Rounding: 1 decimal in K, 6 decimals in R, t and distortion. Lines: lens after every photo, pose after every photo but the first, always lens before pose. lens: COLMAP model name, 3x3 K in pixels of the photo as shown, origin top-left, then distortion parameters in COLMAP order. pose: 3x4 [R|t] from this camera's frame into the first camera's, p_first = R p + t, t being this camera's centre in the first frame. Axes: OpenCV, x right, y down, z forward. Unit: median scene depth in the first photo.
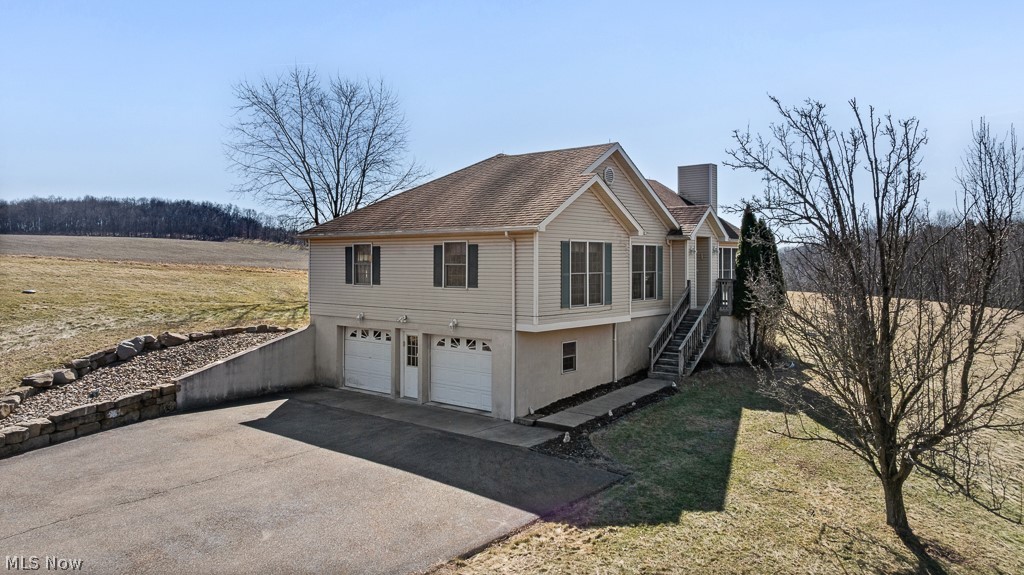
lens RADIAL K [[727.7, 0, 525.3], [0, 727.7, 287.2], [0, 0, 1]] dist [-0.007505, -0.008193]
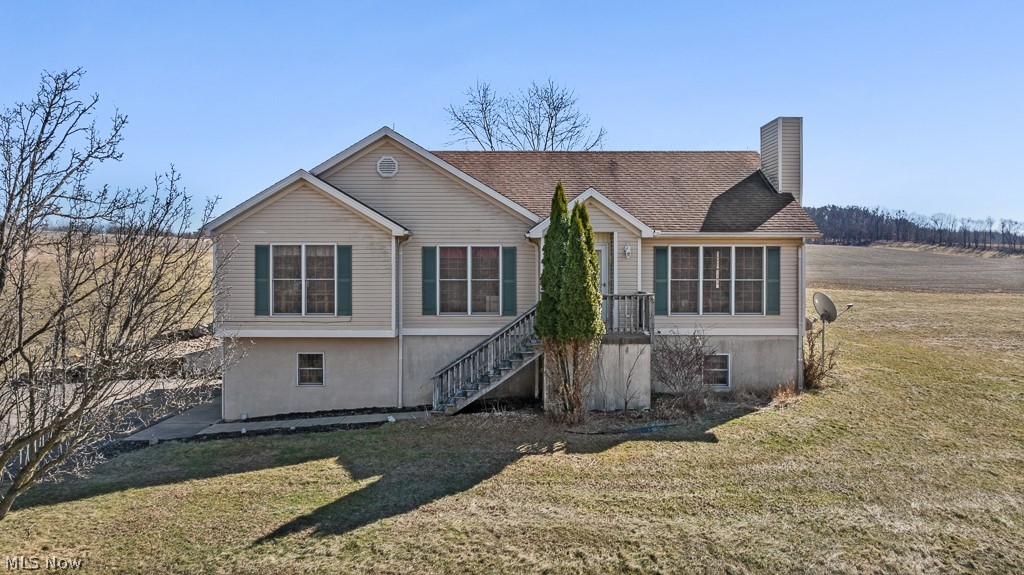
lens RADIAL K [[732.7, 0, 517.1], [0, 732.7, 269.7], [0, 0, 1]] dist [-0.013550, -0.001393]
pose [[0.641969, 0.007030, -0.766699, 0.858613], [-0.029403, 0.999448, -0.015455, -0.022078], [0.766167, 0.032465, 0.641821, 0.548039]]
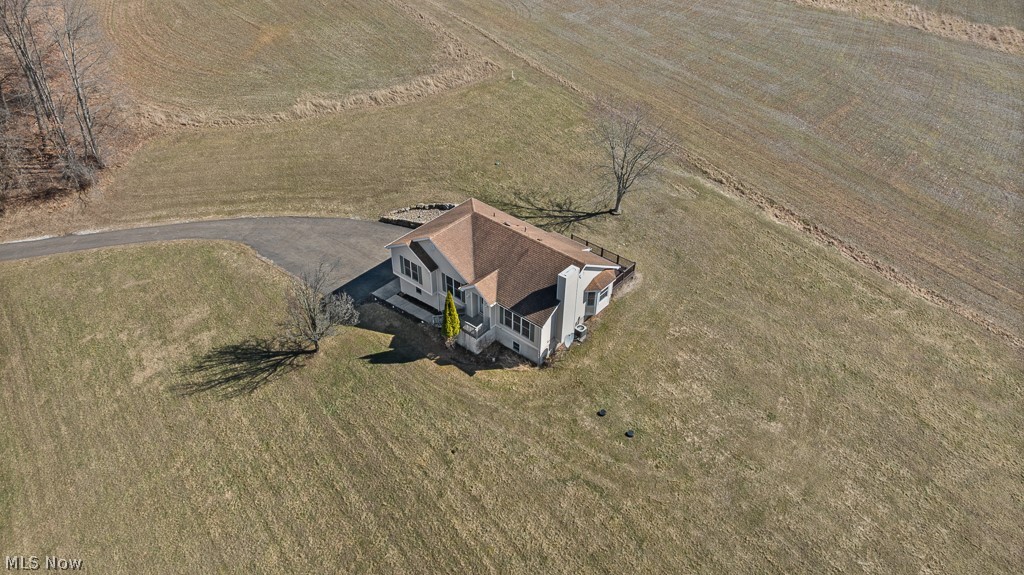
lens RADIAL K [[732.7, 0, 517.1], [0, 732.7, 269.7], [0, 0, 1]] dist [-0.013550, -0.001393]
pose [[-0.002114, 0.587704, -0.809073, 2.196735], [-0.061586, 0.807462, 0.586696, -1.579814], [0.998100, 0.051068, 0.034487, 1.178548]]
